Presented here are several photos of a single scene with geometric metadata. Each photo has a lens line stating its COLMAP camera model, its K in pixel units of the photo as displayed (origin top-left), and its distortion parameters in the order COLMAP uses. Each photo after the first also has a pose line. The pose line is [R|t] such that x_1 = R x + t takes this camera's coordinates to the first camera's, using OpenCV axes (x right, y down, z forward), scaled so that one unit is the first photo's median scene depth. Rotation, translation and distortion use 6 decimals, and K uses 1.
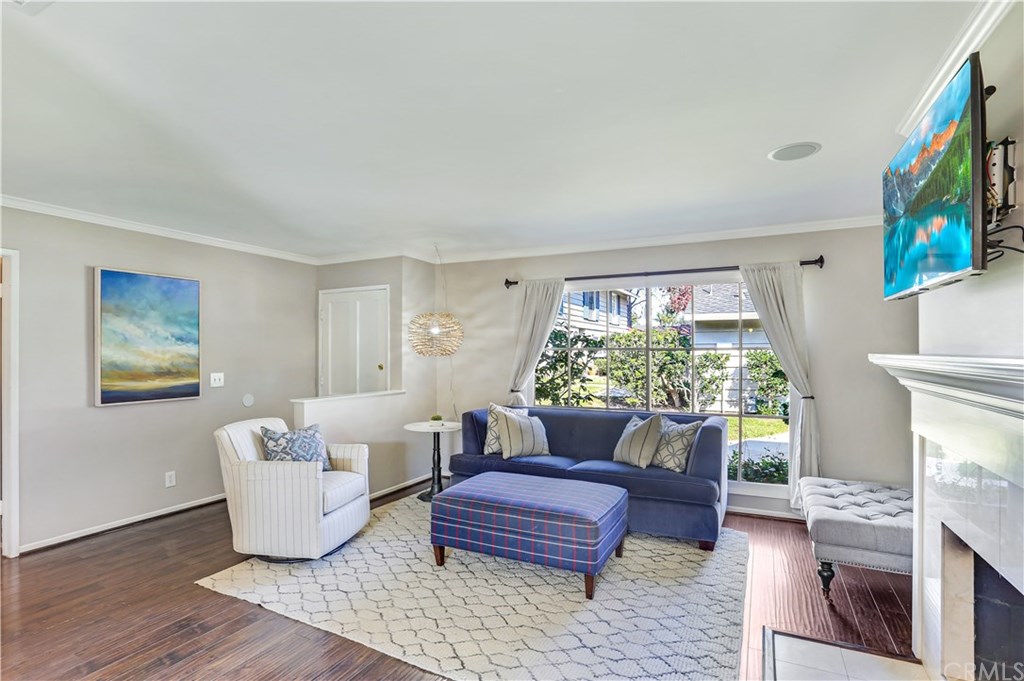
lens RADIAL K [[514.1, 0, 506.5], [0, 514.1, 348.2], [0, 0, 1]] dist [-0.056020, 0.016581]
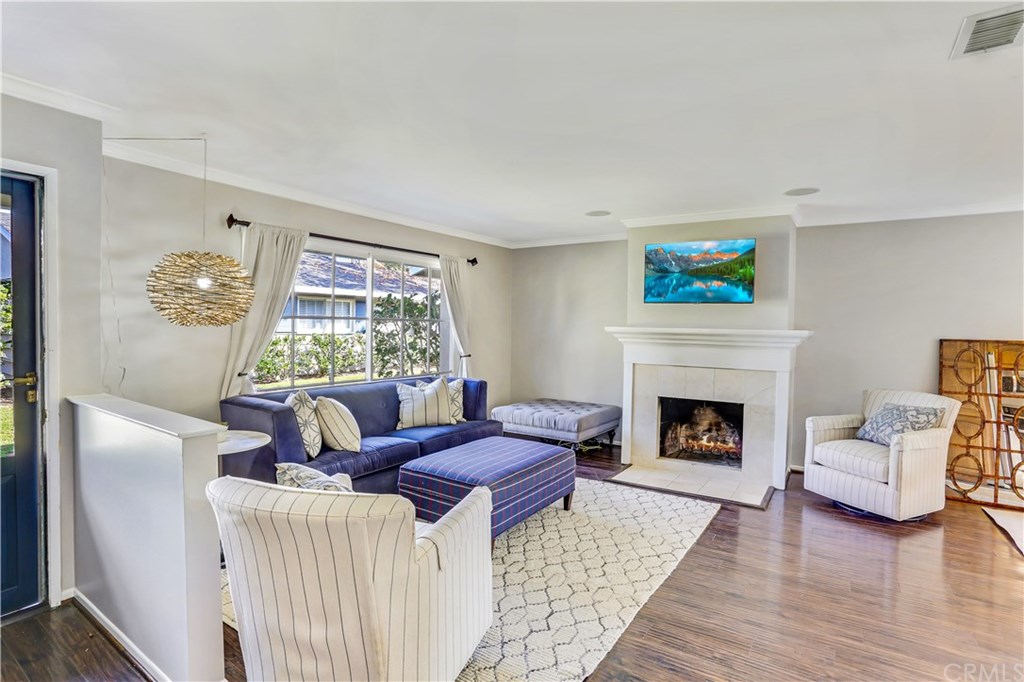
lens RADIAL K [[514.1, 0, 510.7], [0, 514.1, 332.5], [0, 0, 1]] dist [-0.056020, 0.016581]
pose [[0.106198, -0.014134, 0.994245, -1.099303], [-0.023342, 0.999588, 0.016703, 0.007282], [-0.994071, -0.024982, 0.105824, 0.947352]]
